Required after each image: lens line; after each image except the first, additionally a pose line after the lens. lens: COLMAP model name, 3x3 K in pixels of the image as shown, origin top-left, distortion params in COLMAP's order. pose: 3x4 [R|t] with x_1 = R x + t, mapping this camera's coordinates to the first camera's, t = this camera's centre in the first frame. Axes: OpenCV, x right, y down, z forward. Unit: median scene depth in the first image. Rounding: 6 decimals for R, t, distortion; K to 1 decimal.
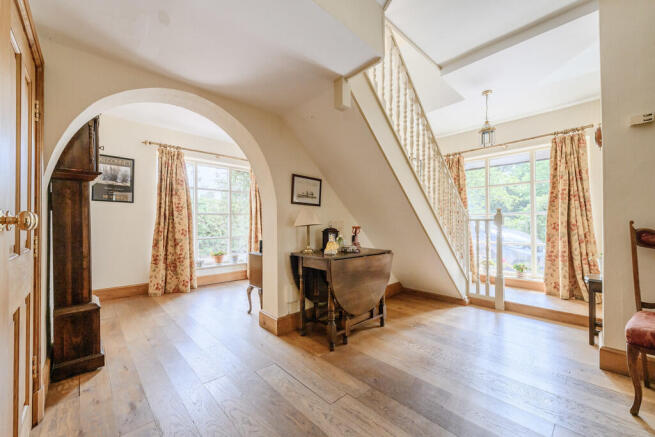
lens RADIAL K [[260.2, 0, 323.3], [0, 260.2, 221.5], [0, 0, 1]] dist [0.008395, -0.000799]
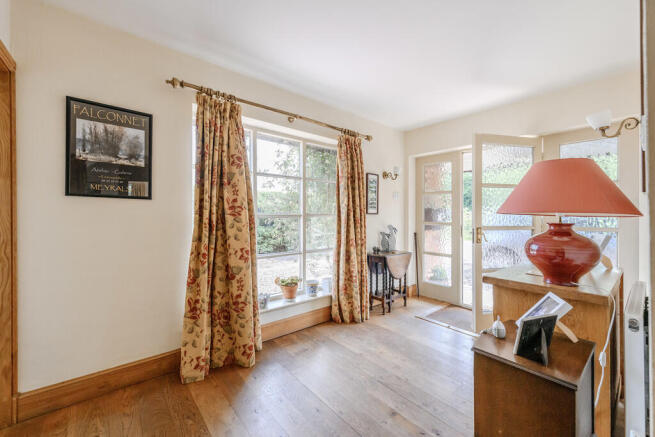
lens RADIAL K [[260.2, 0, 331.2], [0, 260.2, 215.0], [0, 0, 1]] dist [0.008395, -0.000799]
pose [[0.999677, 0.000164, -0.025420, -0.346017], [0.000039, 0.999968, 0.007978, -0.043631], [0.025420, -0.007976, 0.999645, 0.476429]]
